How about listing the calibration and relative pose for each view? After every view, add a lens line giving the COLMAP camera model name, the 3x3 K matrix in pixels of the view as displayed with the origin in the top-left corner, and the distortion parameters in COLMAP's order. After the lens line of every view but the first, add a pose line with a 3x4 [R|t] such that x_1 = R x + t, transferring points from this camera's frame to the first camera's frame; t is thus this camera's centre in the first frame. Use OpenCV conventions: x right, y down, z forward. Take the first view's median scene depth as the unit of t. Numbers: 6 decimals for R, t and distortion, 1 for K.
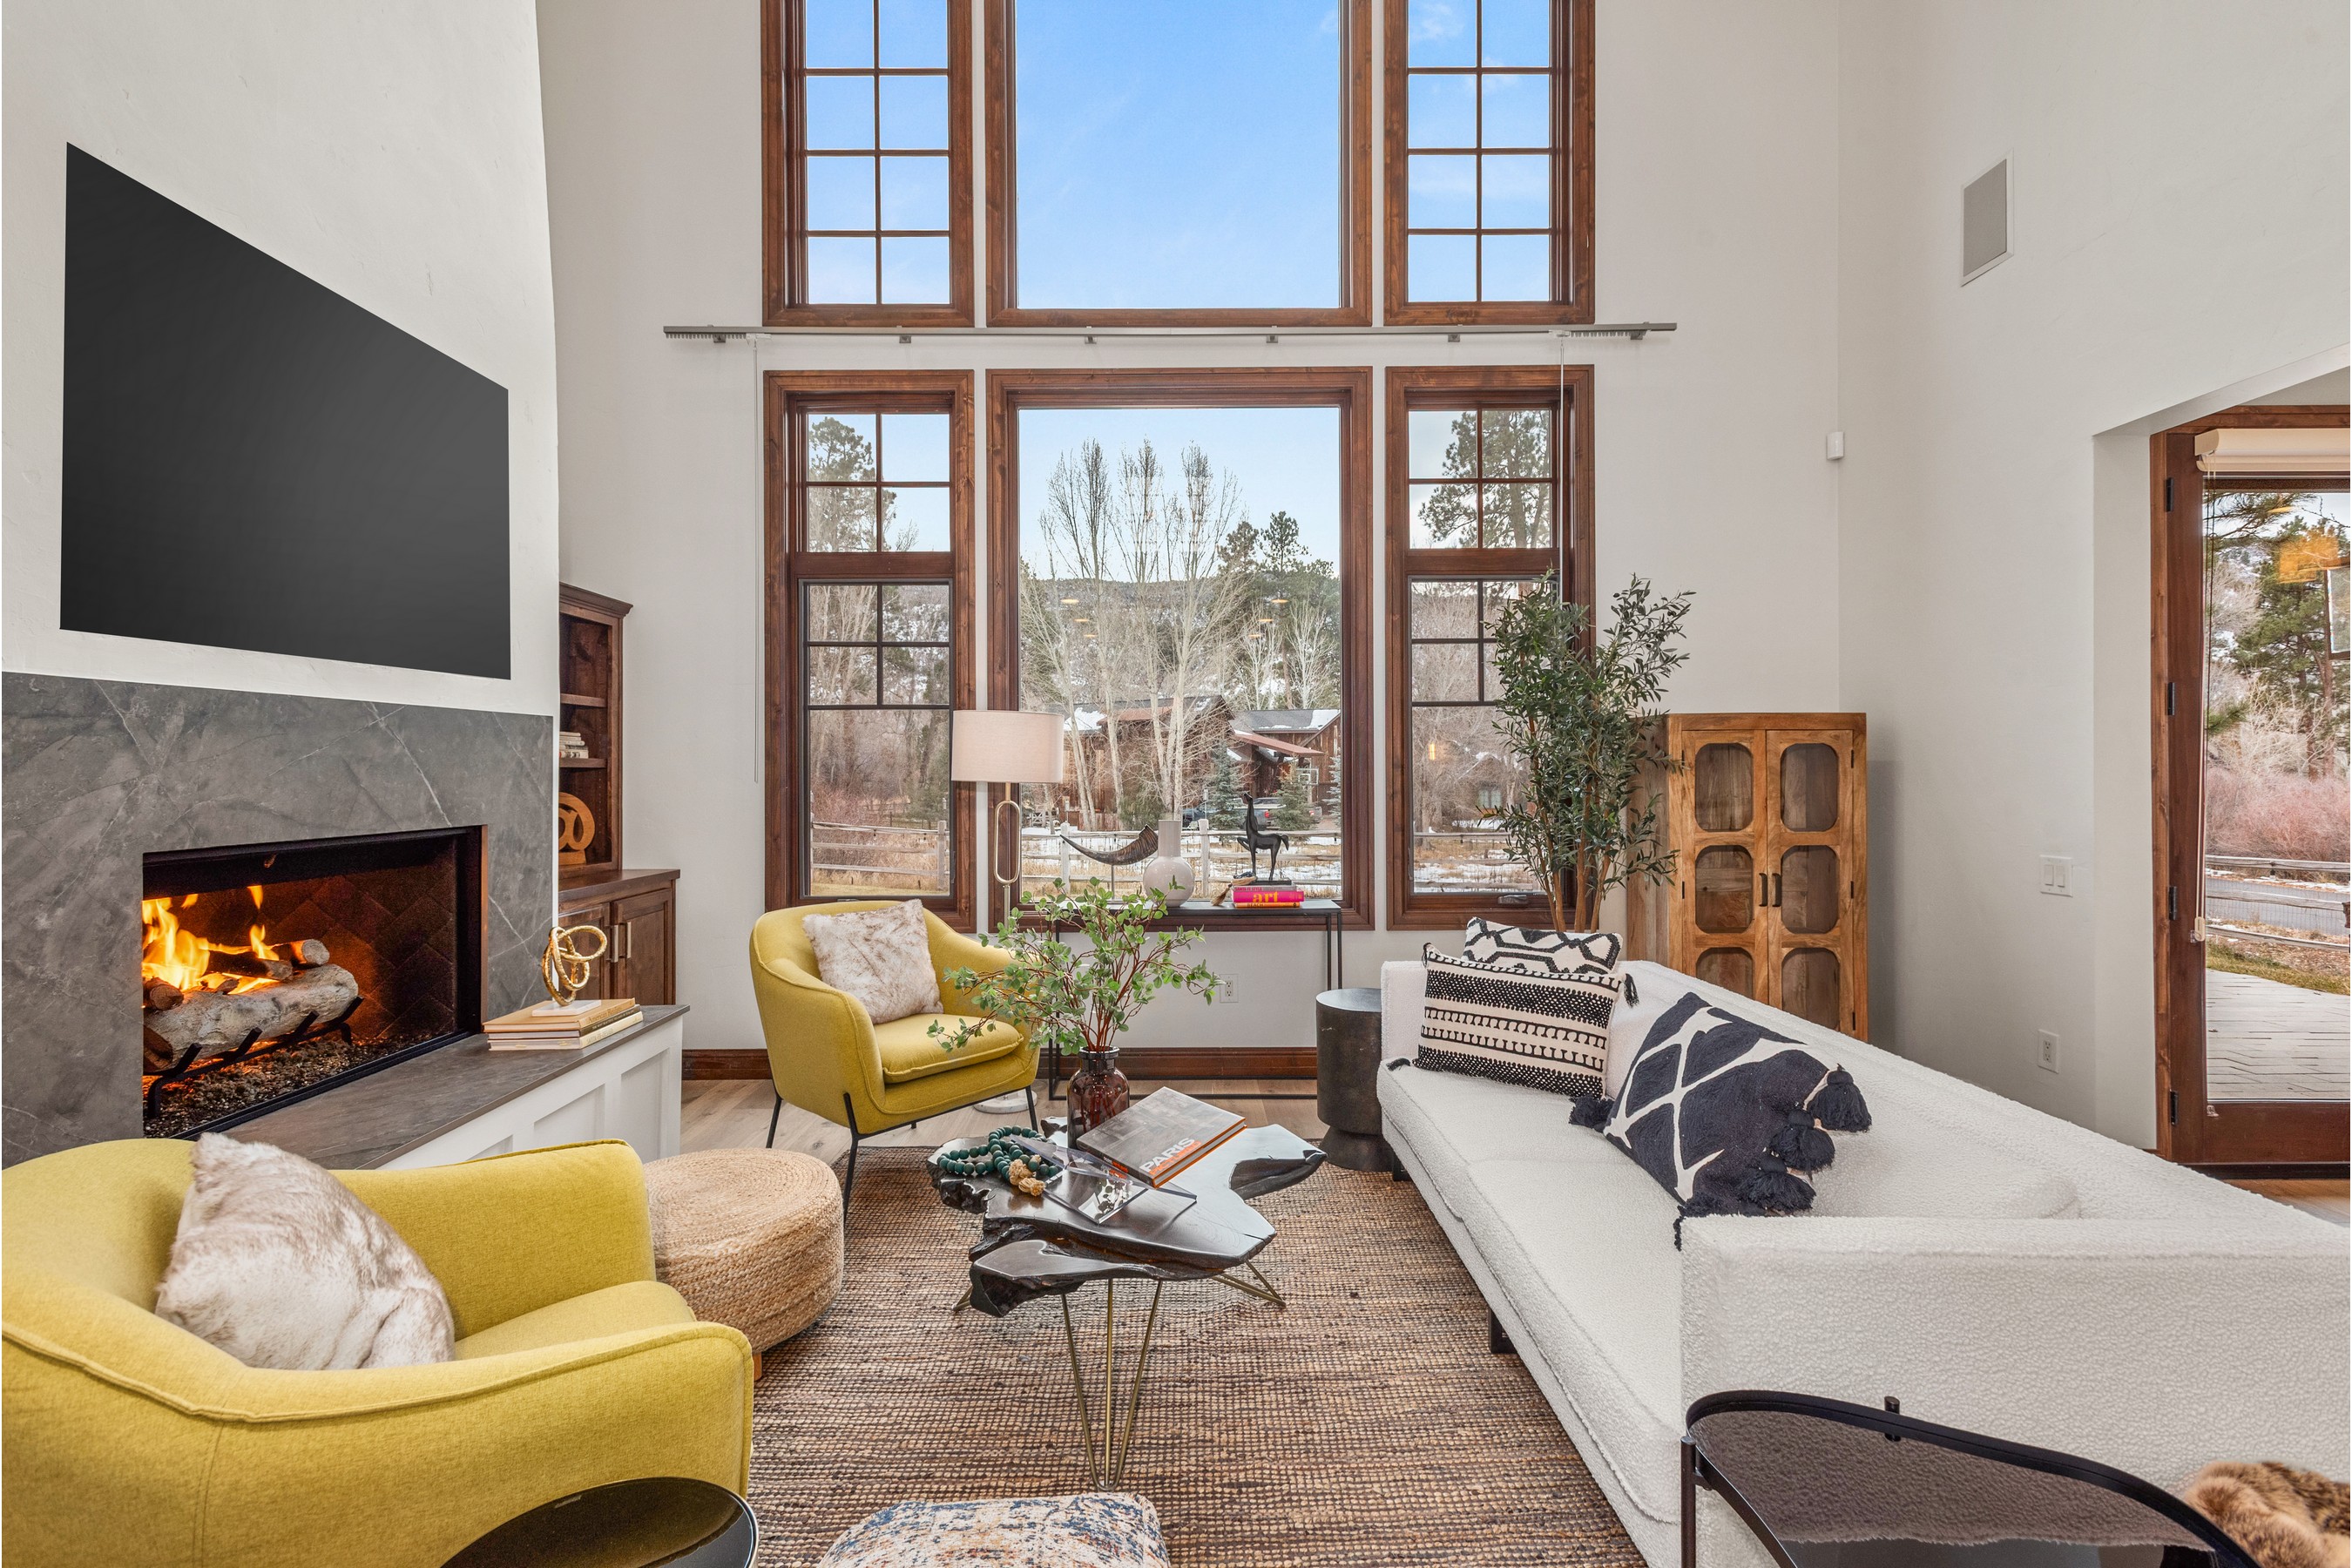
lens RADIAL K [[1090.0, 0, 1175.4], [0, 1090.0, 772.4], [0, 0, 1]] dist [0.018252, -0.007441]
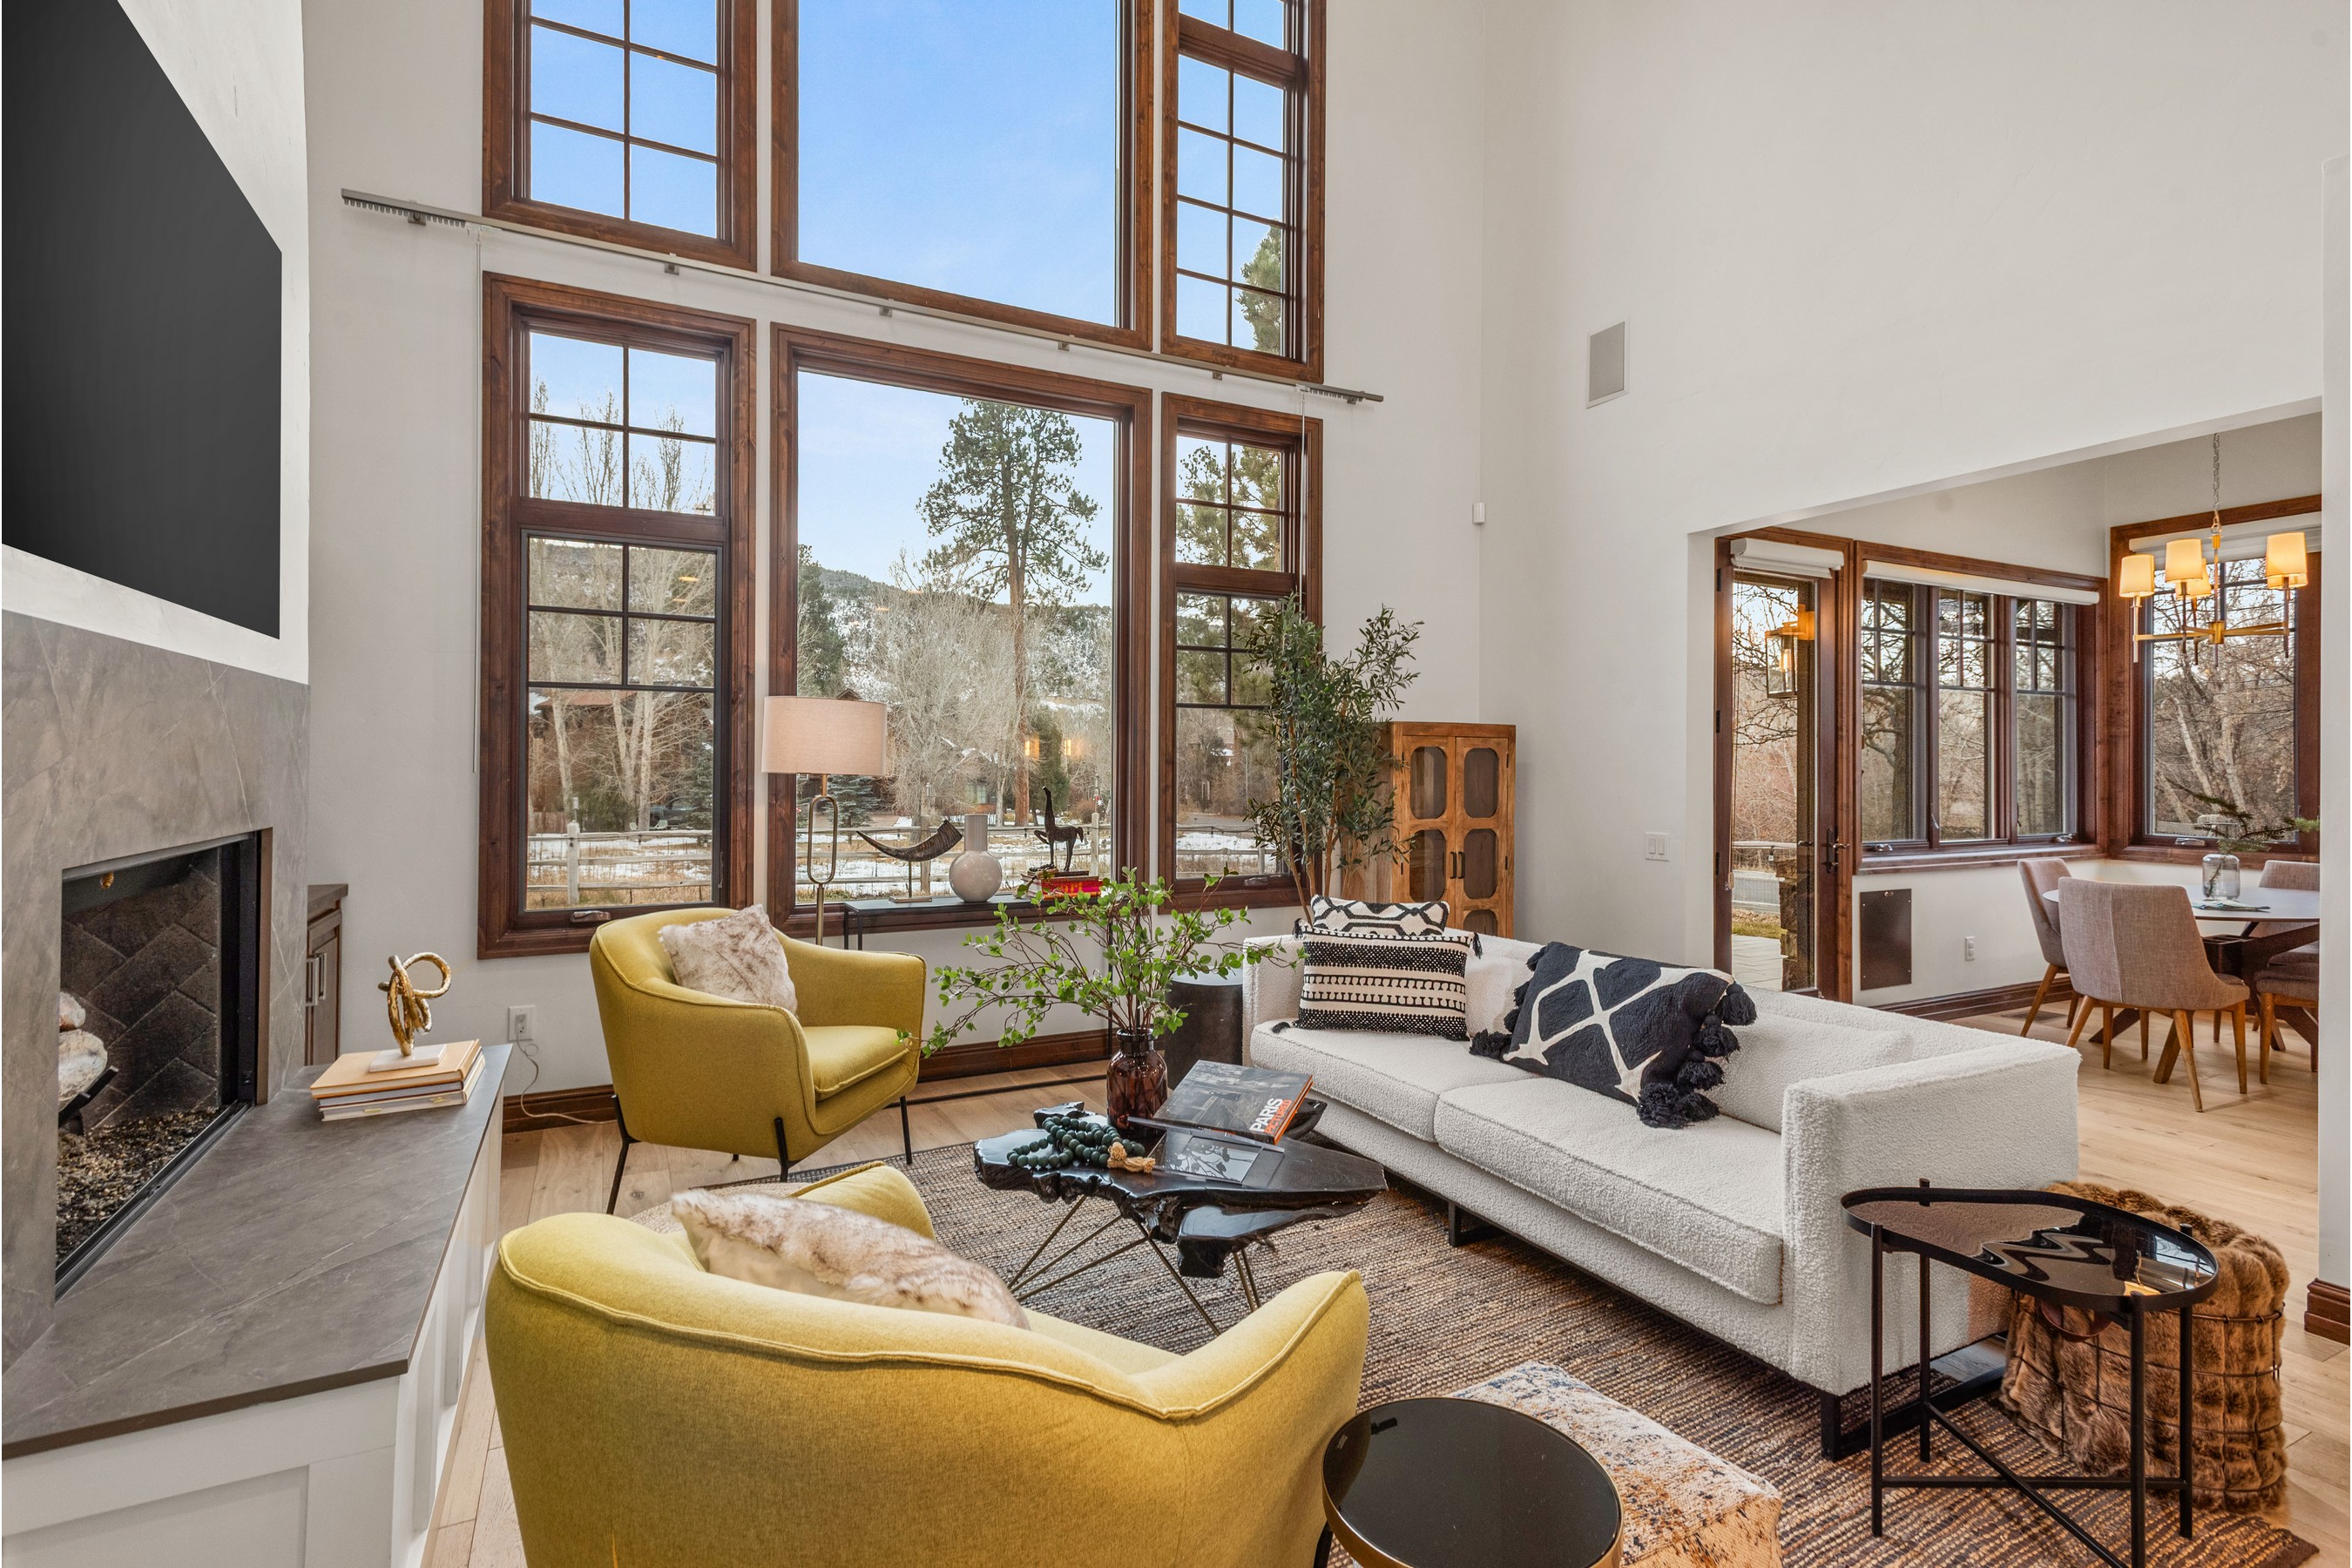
lens RADIAL K [[1098.4, 0, 1177.1], [0, 1098.4, 765.1], [0, 0, 1]] dist [0.013813, -0.000341]
pose [[0.891654, 0.010077, 0.452605, -0.307343], [-0.008992, 0.999949, -0.004548, 0.002228], [-0.452628, -0.000014, 0.891700, 0.028512]]
